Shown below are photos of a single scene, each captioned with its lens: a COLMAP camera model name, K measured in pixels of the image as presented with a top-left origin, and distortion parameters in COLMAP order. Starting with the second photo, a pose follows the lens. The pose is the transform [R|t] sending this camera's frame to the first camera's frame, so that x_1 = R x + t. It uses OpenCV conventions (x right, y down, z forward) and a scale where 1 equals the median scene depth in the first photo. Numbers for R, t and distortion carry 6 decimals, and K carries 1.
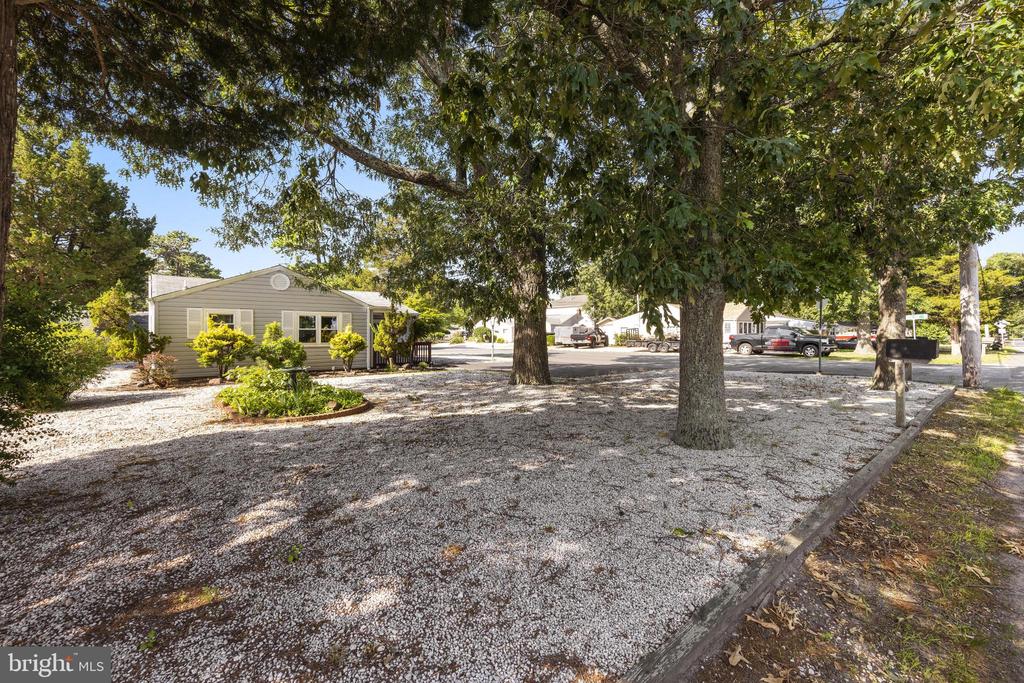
lens RADIAL K [[429.6, 0, 513.9], [0, 429.6, 336.5], [0, 0, 1]] dist [0.000328, -0.000072]
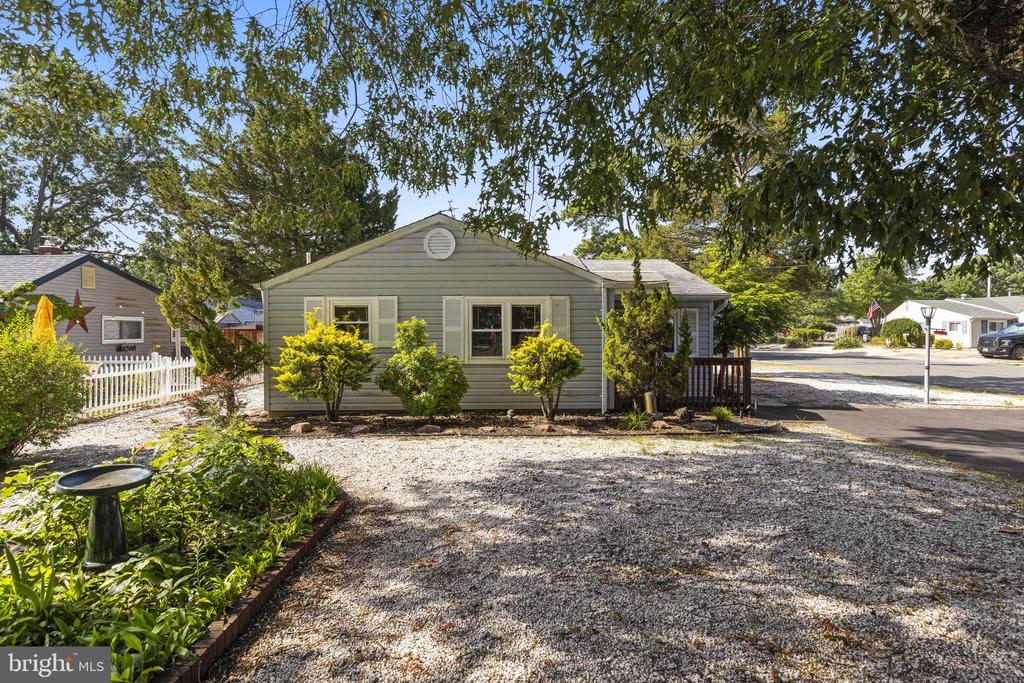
lens RADIAL K [[545.0, 0, 512.5], [0, 545.0, 336.6], [0, 0, 1]] dist [0.002929, -0.000807]
pose [[0.767936, 0.007614, -0.640482, -0.028519], [-0.002901, 0.999960, 0.008409, -0.014975], [0.640520, -0.004600, 0.767927, 0.499717]]
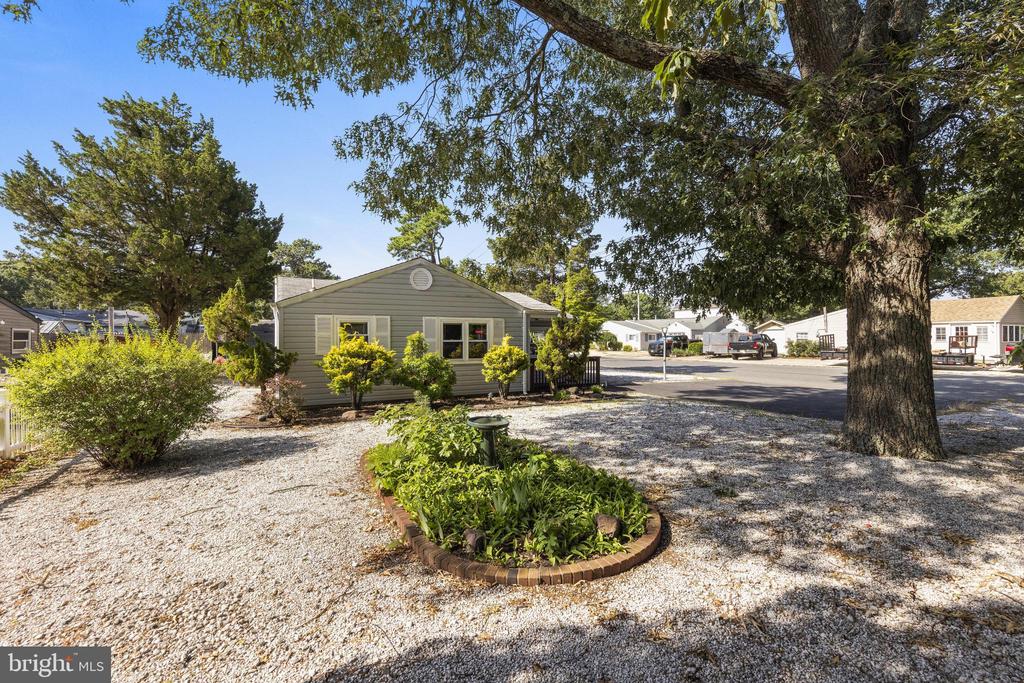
lens RADIAL K [[448.3, 0, 512.0], [0, 448.3, 341.5], [0, 0, 1]] dist [0.001078, 0.000079]
pose [[0.974716, 0.000815, -0.223445, -0.197967], [-0.000744, 1.000000, 0.000400, -0.016252], [0.223445, -0.000224, 0.974717, 0.246134]]
